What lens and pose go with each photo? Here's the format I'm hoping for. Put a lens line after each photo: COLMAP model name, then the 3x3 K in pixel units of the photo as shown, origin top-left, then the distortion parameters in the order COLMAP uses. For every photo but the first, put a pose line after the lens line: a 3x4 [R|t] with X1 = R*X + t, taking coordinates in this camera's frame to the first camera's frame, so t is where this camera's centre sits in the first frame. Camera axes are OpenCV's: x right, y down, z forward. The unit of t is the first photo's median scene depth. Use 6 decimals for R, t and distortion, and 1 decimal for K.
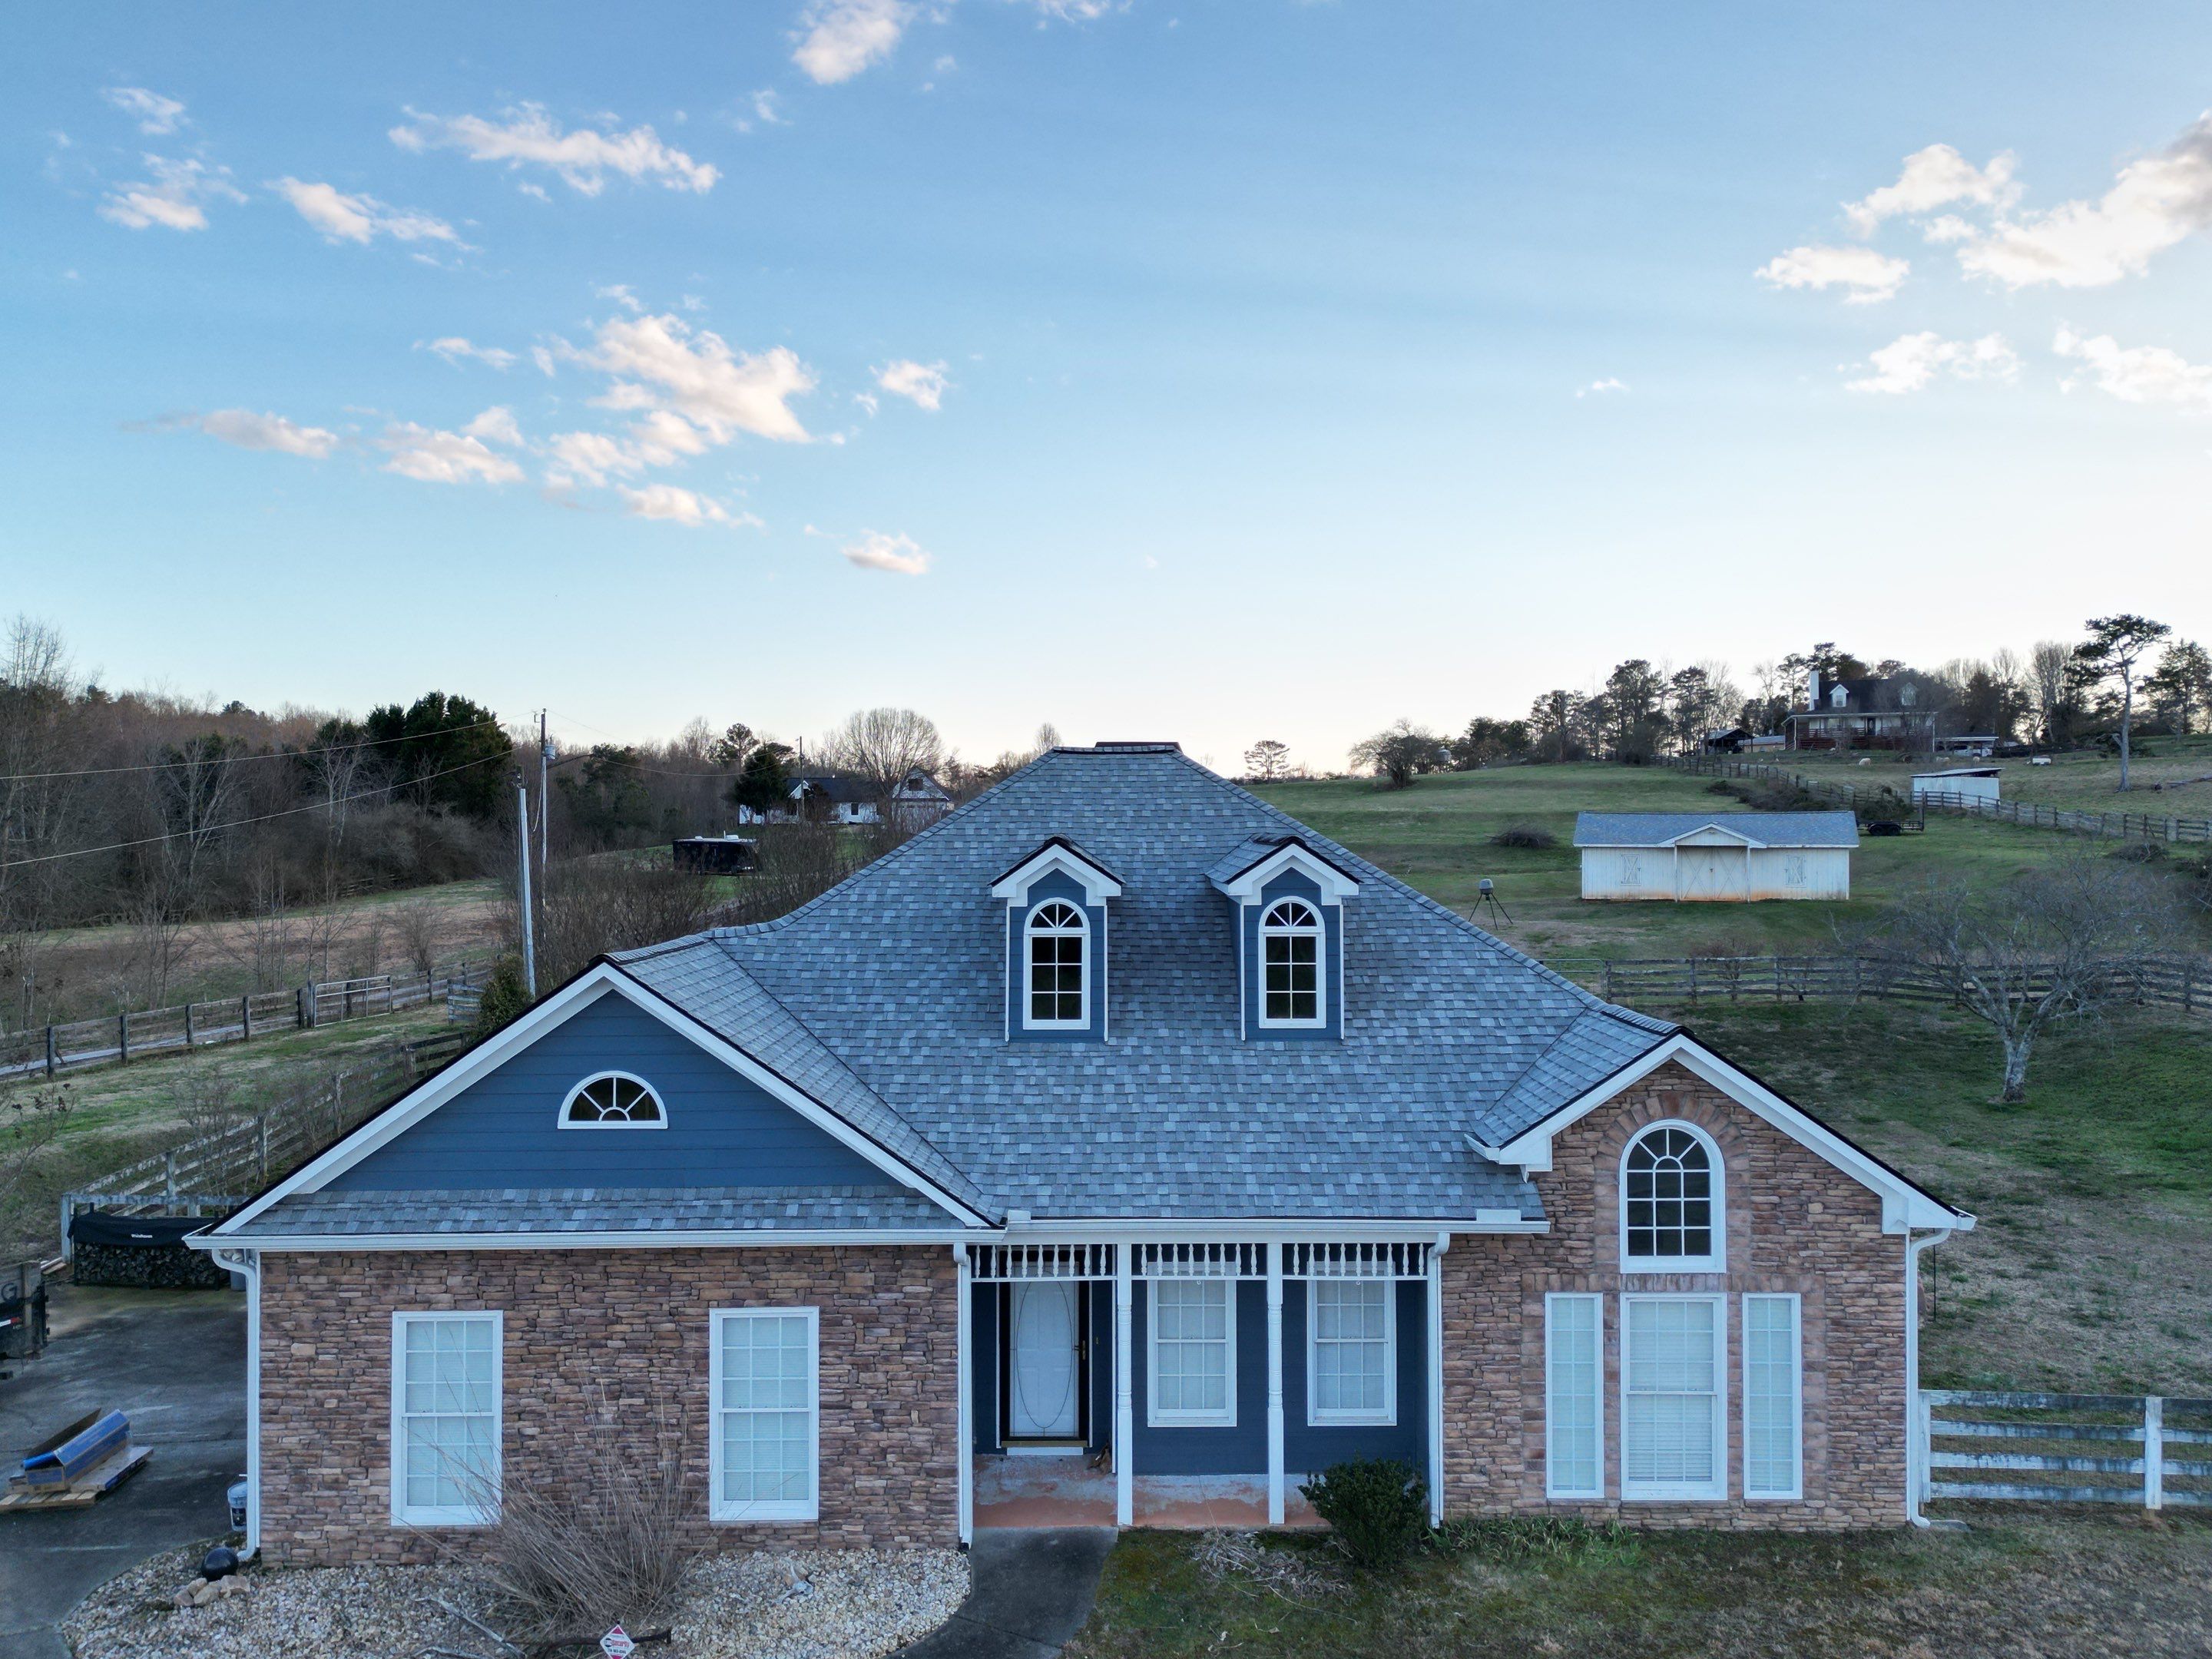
lens RADIAL K [[1647.4, 0, 1106.0], [0, 1647.4, 829.5], [0, 0, 1]] dist [0.072732, -0.066138]
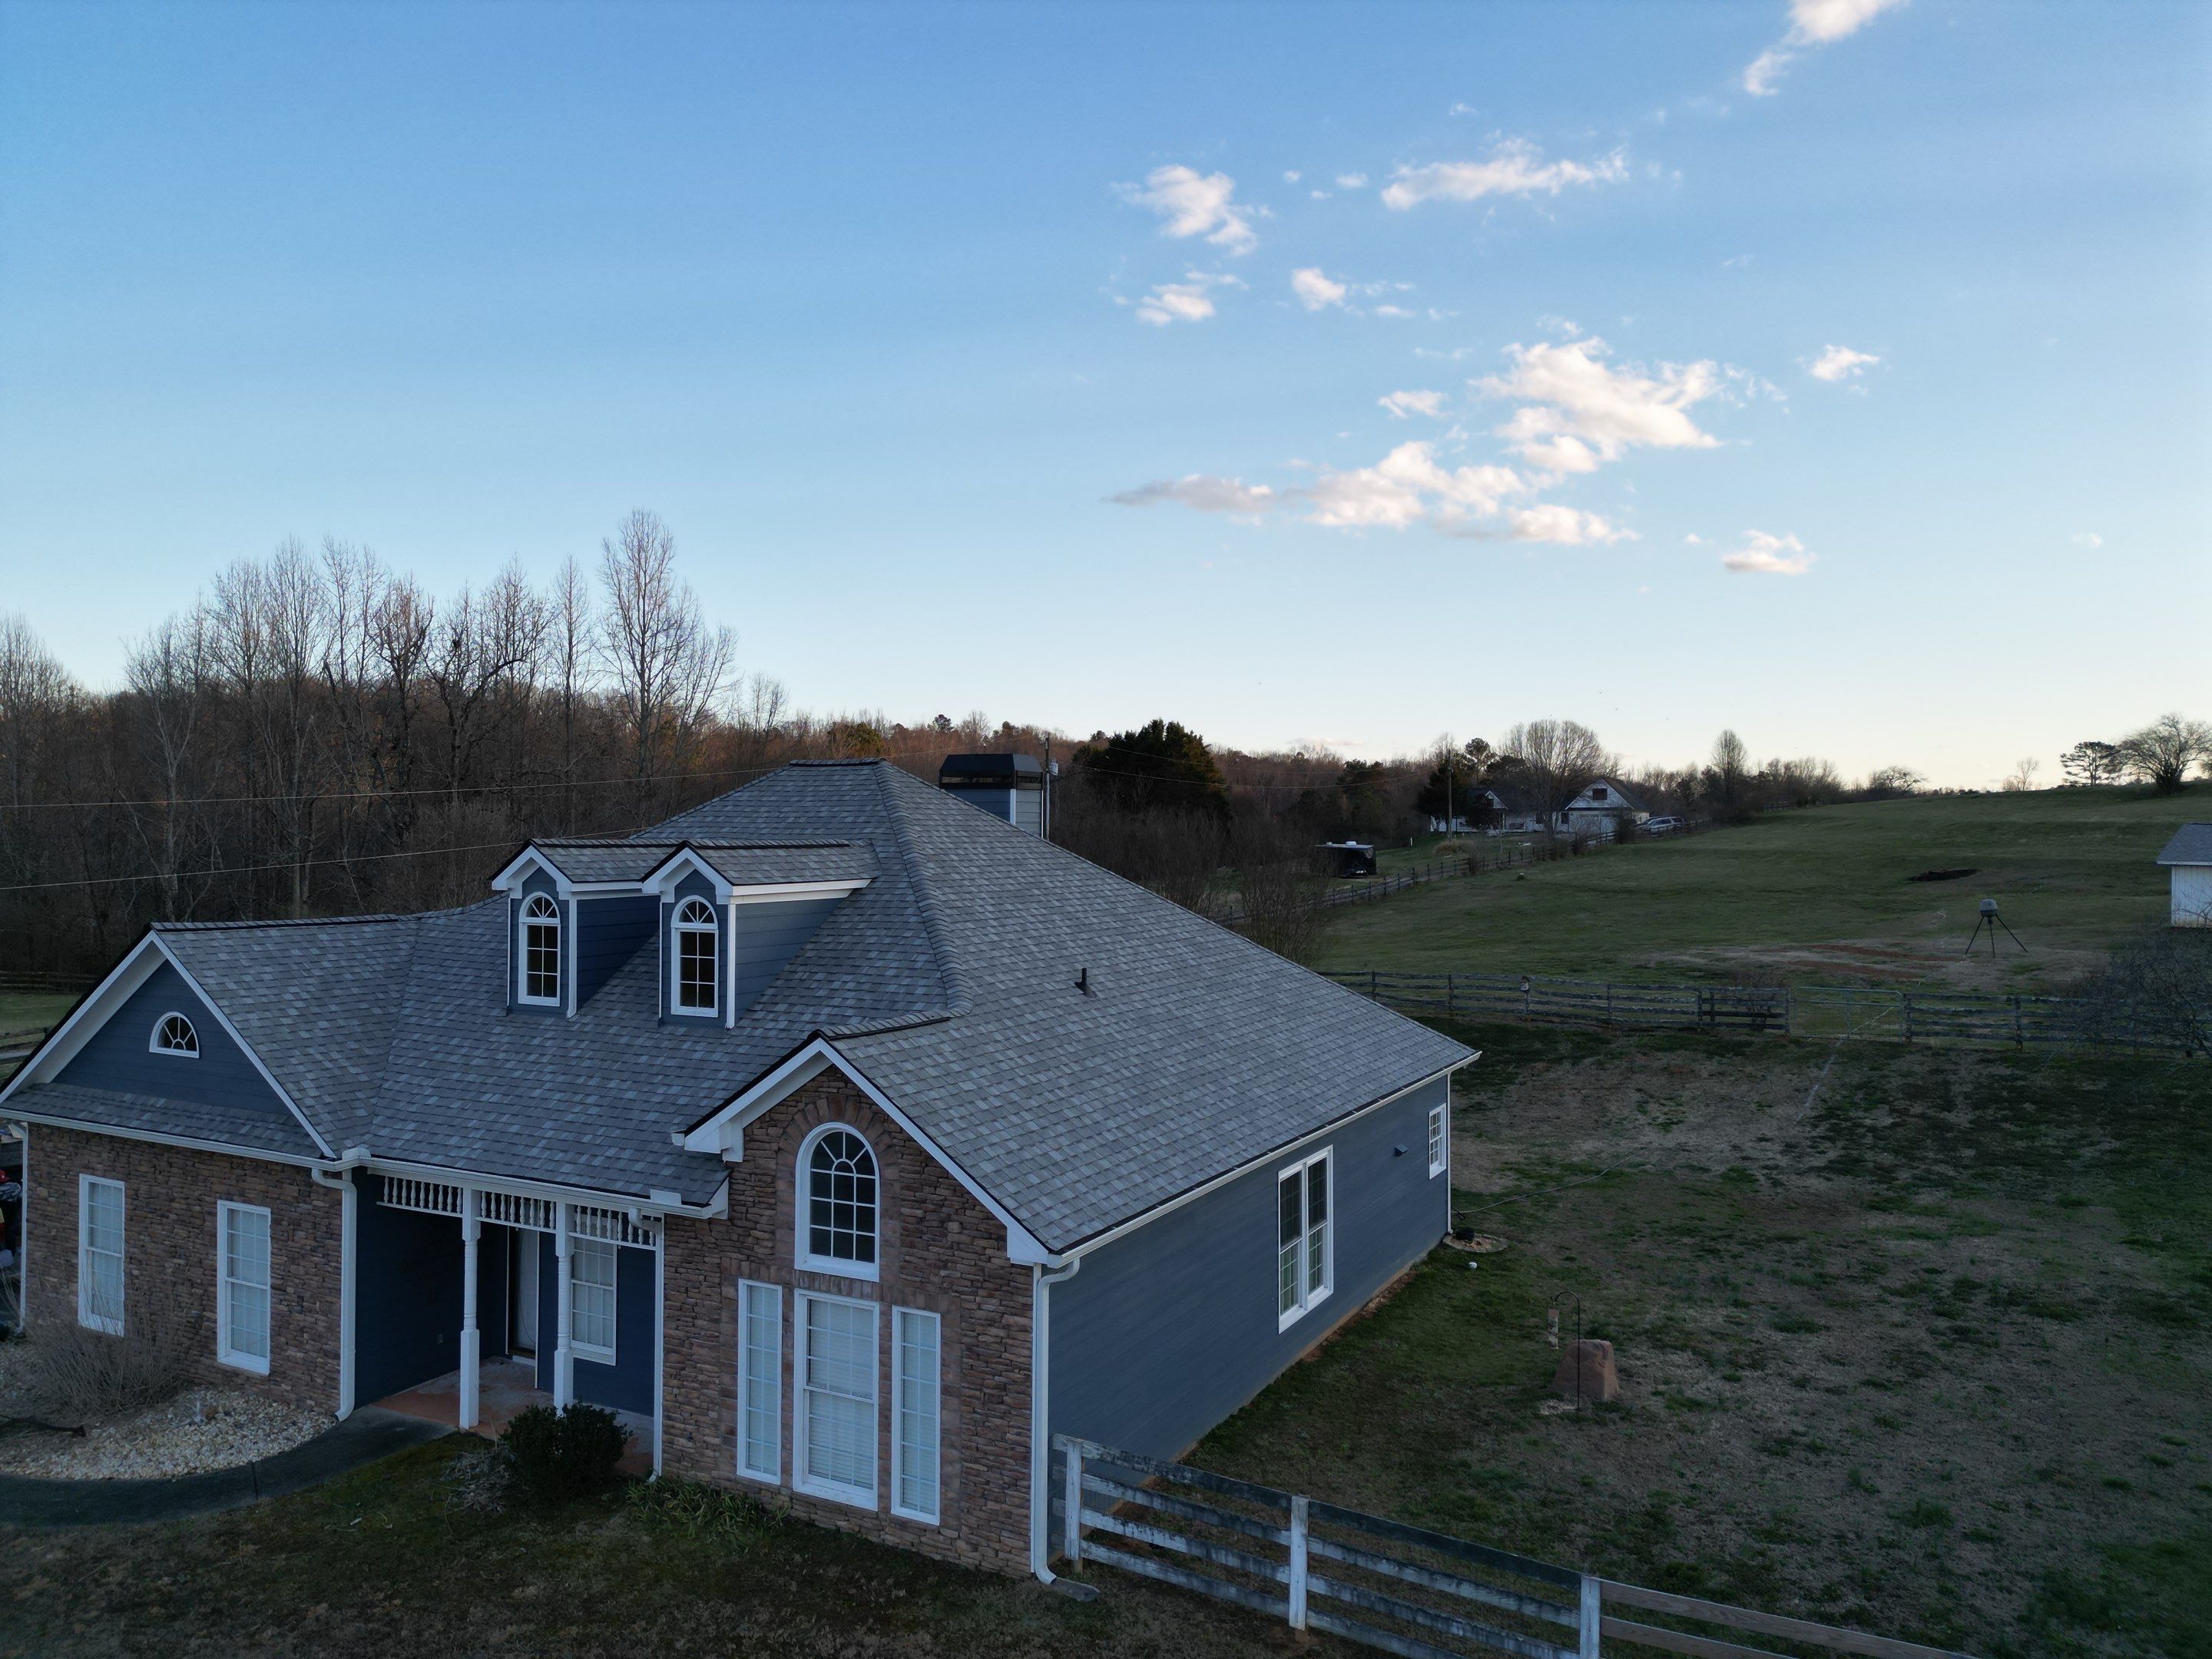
lens RADIAL K [[1540.3, 0, 1106.0], [0, 1540.3, 829.5], [0, 0, 1]] dist [0.055576, -0.047145]
pose [[0.878392, 0.005396, -0.477910, 0.930764], [-0.007881, 0.999964, -0.003195, -0.002152], [0.477876, 0.006573, 0.878403, 0.251243]]
